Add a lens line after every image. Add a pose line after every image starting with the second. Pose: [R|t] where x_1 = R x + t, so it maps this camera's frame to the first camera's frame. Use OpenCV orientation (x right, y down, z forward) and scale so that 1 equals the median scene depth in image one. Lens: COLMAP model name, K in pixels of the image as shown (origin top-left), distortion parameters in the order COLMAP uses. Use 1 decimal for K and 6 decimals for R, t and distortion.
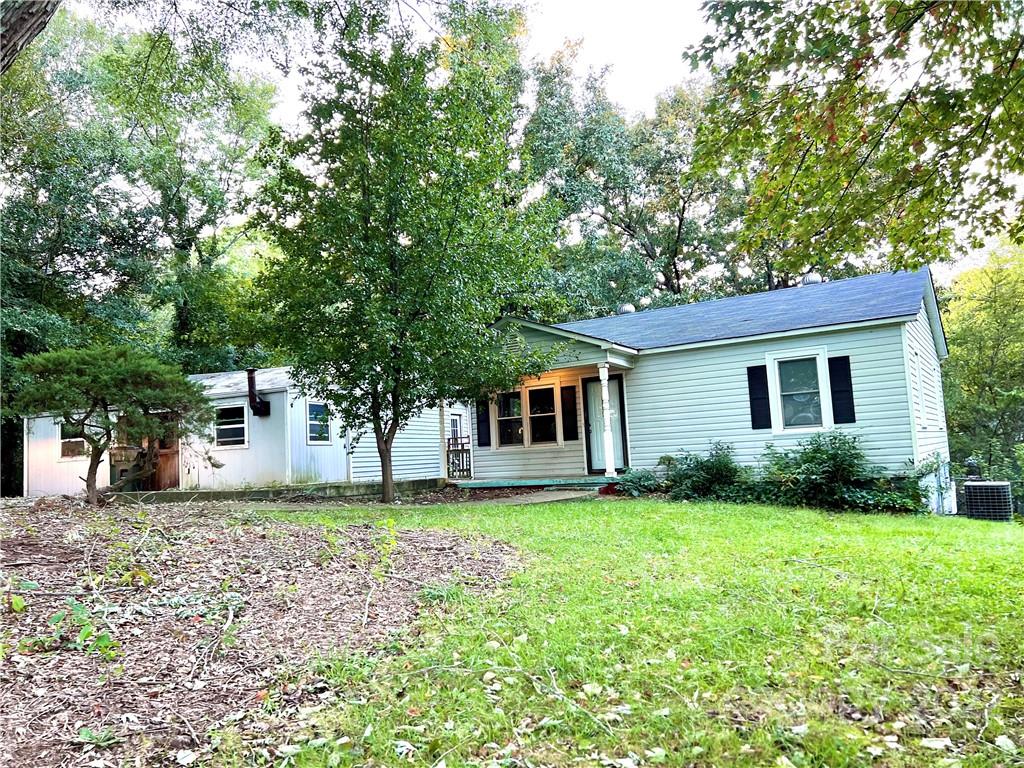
lens RADIAL K [[769.2, 0, 513.2], [0, 769.2, 388.8], [0, 0, 1]] dist [0.087927, -0.121600]
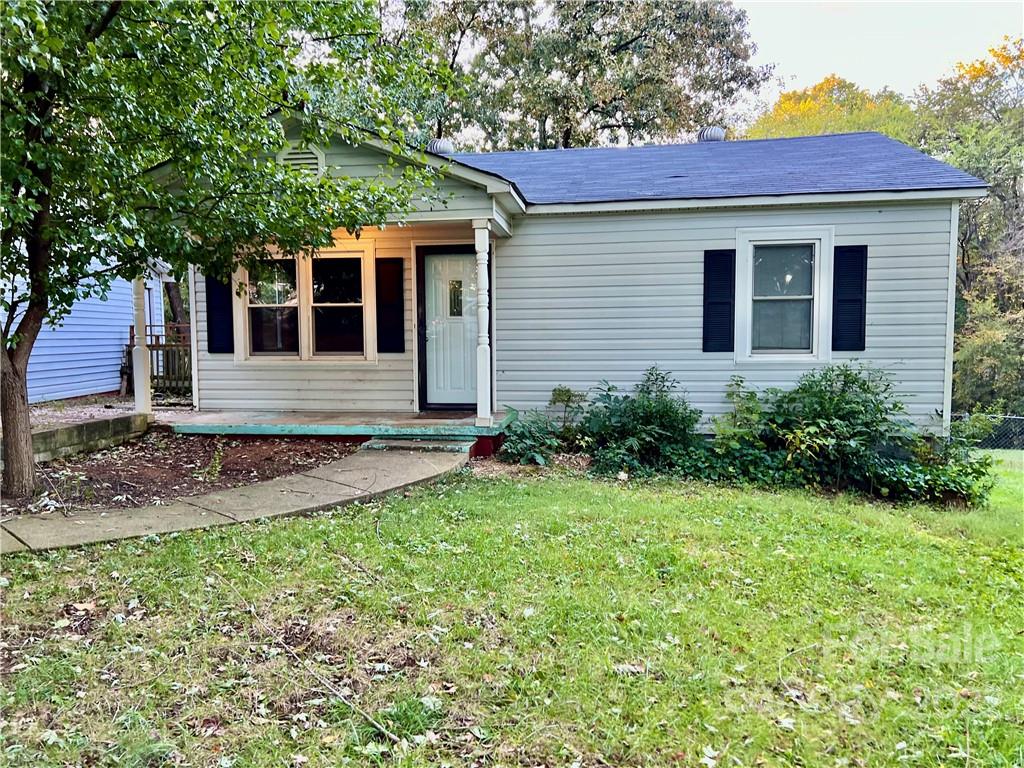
lens RADIAL K [[769.2, 0, 513.2], [0, 769.2, 388.8], [0, 0, 1]] dist [0.087927, -0.121600]
pose [[0.918484, 0.018910, 0.395006, -0.078442], [-0.077794, 0.987978, 0.133592, 0.010168], [-0.387731, -0.153431, 0.908913, 0.483013]]
